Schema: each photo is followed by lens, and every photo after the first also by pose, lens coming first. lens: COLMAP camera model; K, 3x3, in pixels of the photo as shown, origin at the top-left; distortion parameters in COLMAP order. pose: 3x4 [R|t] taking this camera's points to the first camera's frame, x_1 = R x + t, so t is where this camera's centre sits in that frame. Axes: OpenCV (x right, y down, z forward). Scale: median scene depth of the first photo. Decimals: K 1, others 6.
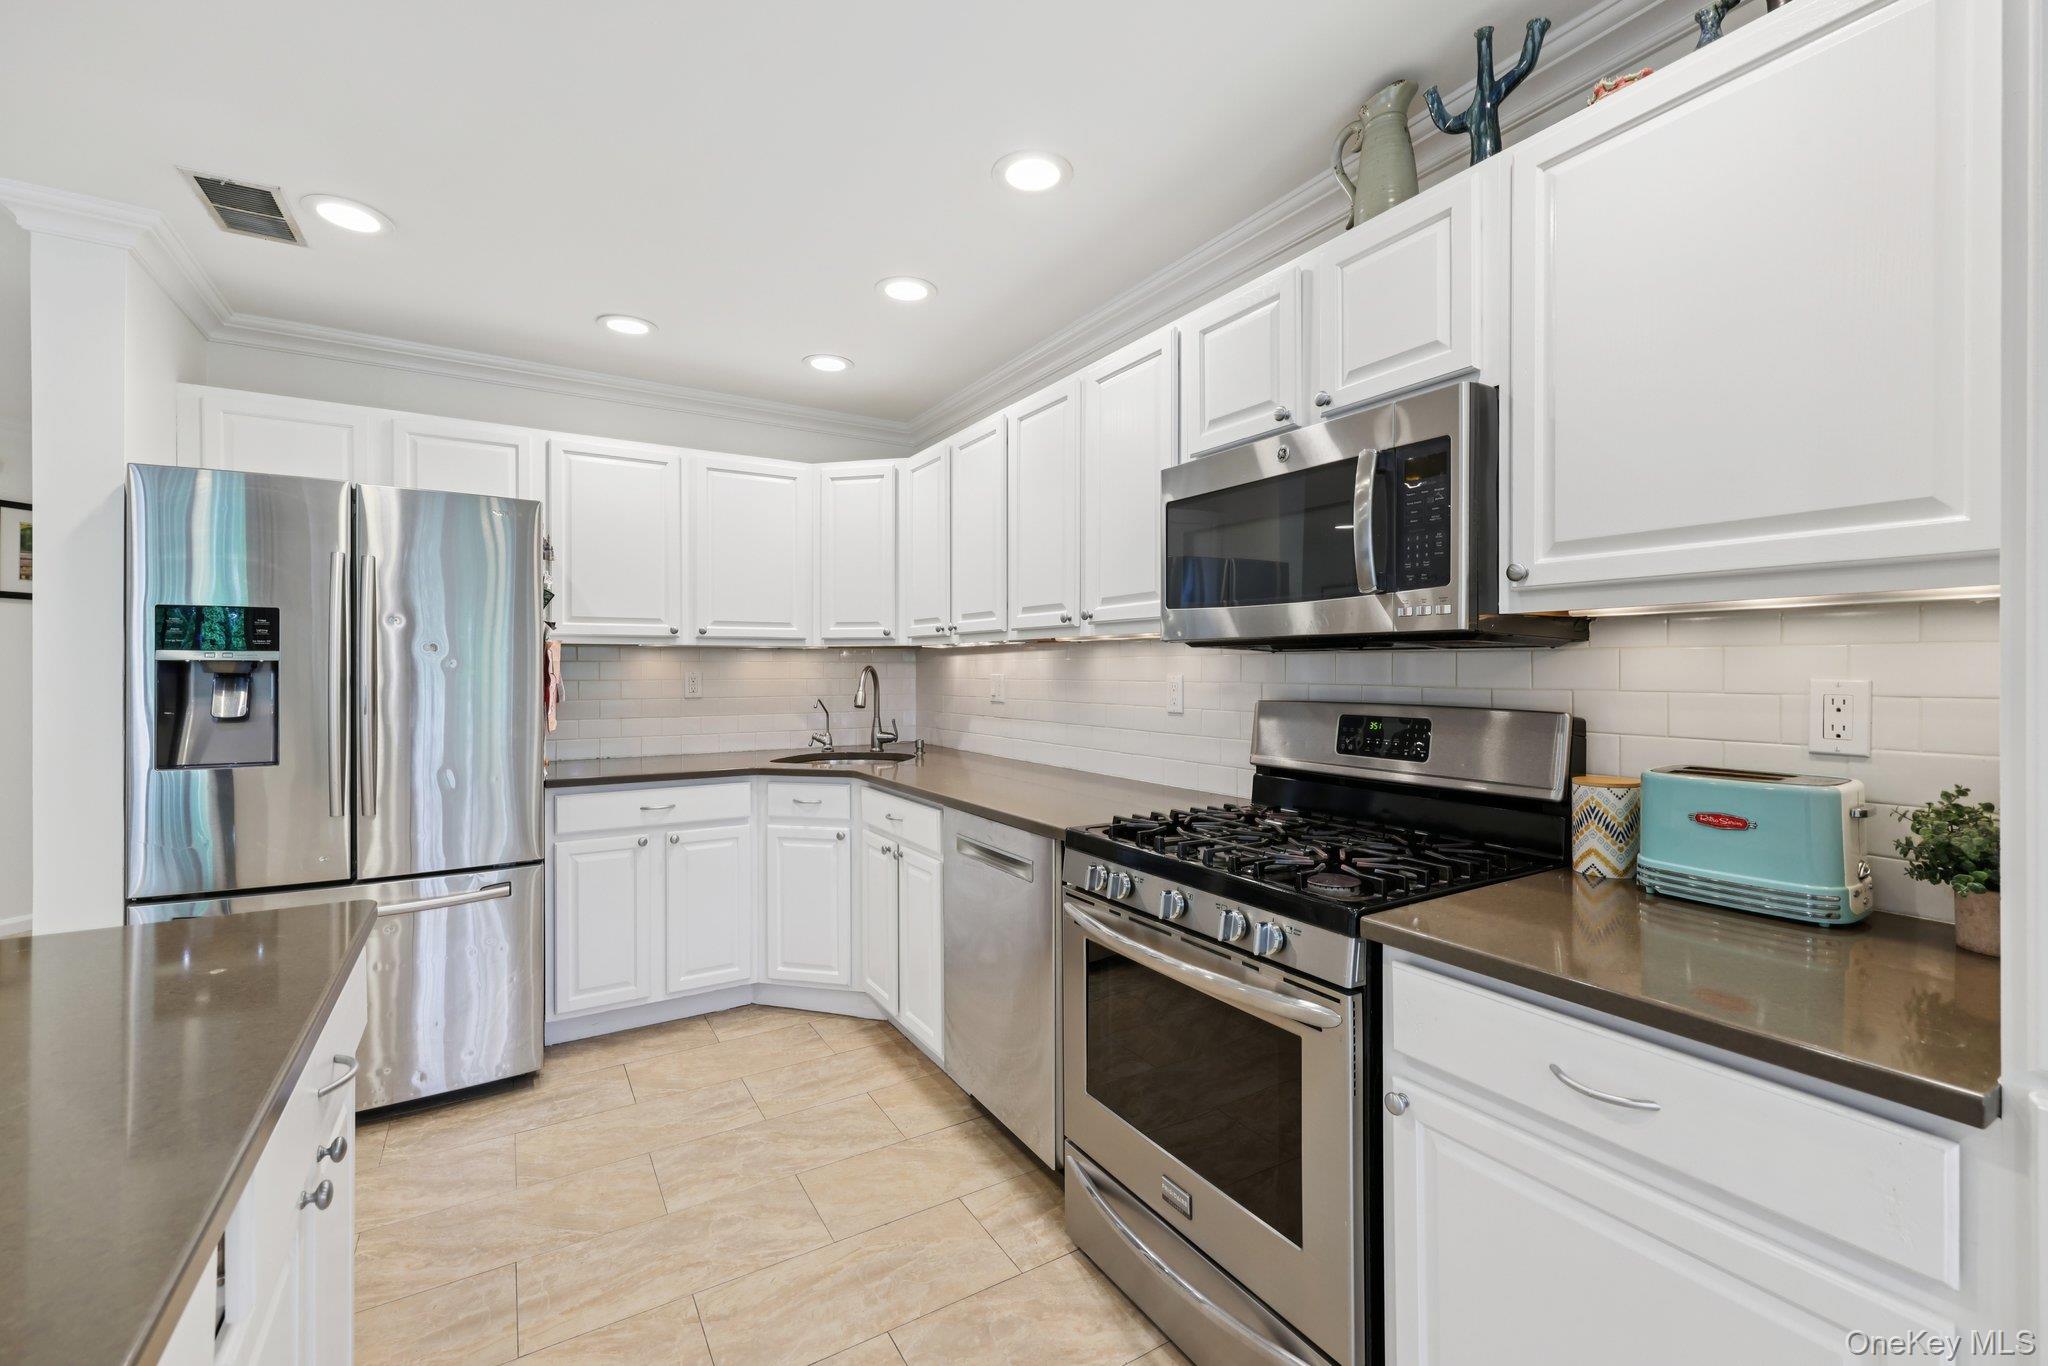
lens RADIAL K [[837.3, 0, 1039.1], [0, 837.3, 670.5], [0, 0, 1]] dist [0.000889, 0.000091]
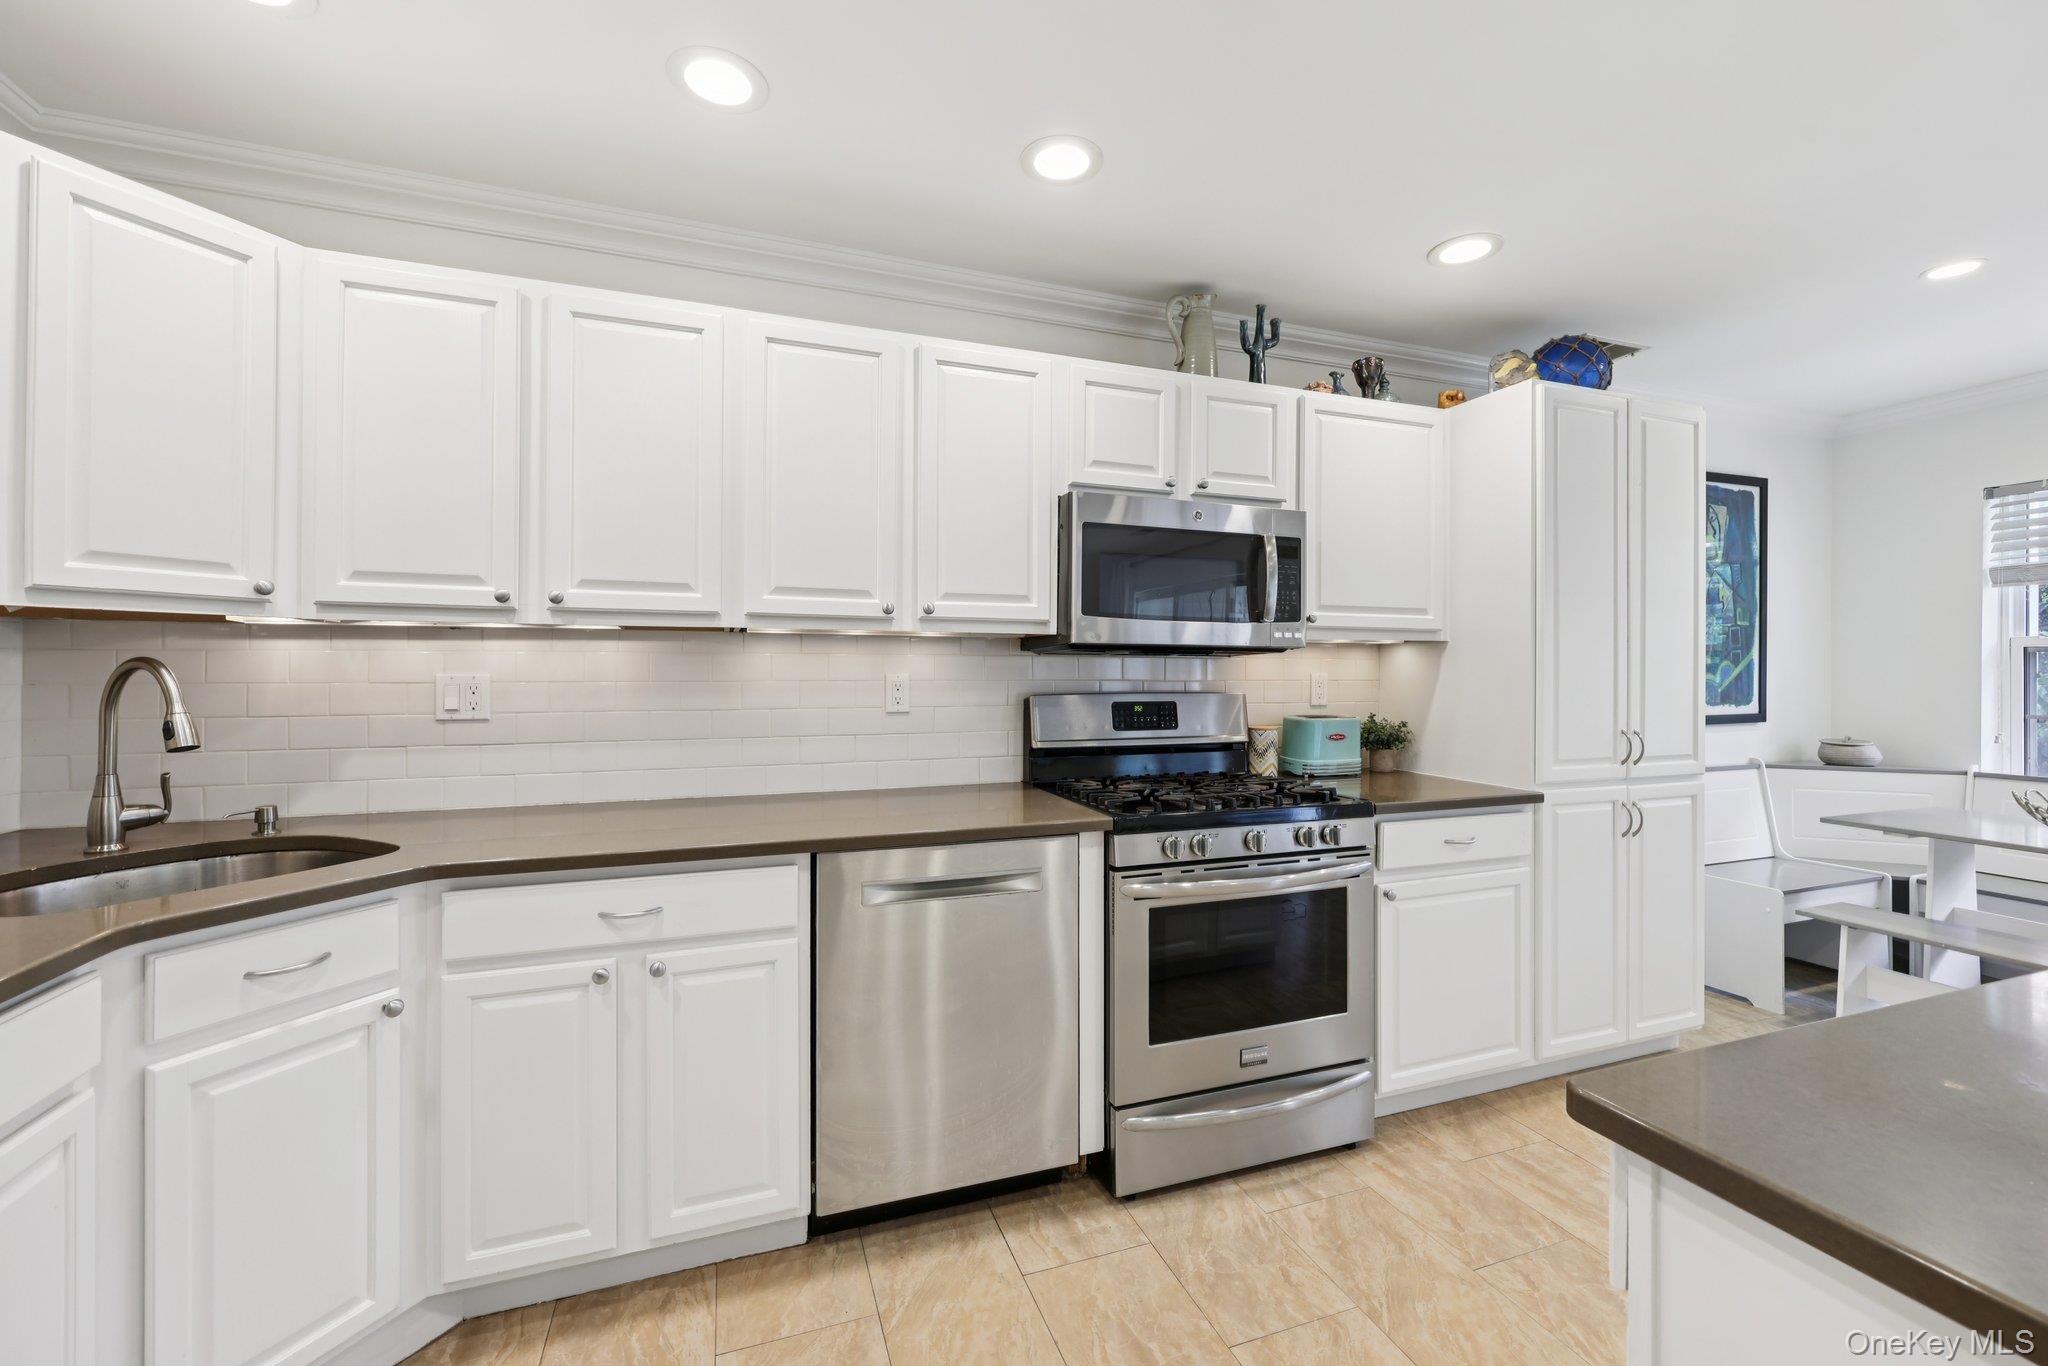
lens RADIAL K [[822.5, 0, 1016.3], [0, 822.5, 665.7], [0, 0, 1]] dist [0.000834, 0.000124]
pose [[0.231062, 0.004771, 0.972927, -0.965280], [-0.001540, 0.999989, -0.004538, 0.000291], [-0.972938, -0.000450, 0.231067, 0.838219]]
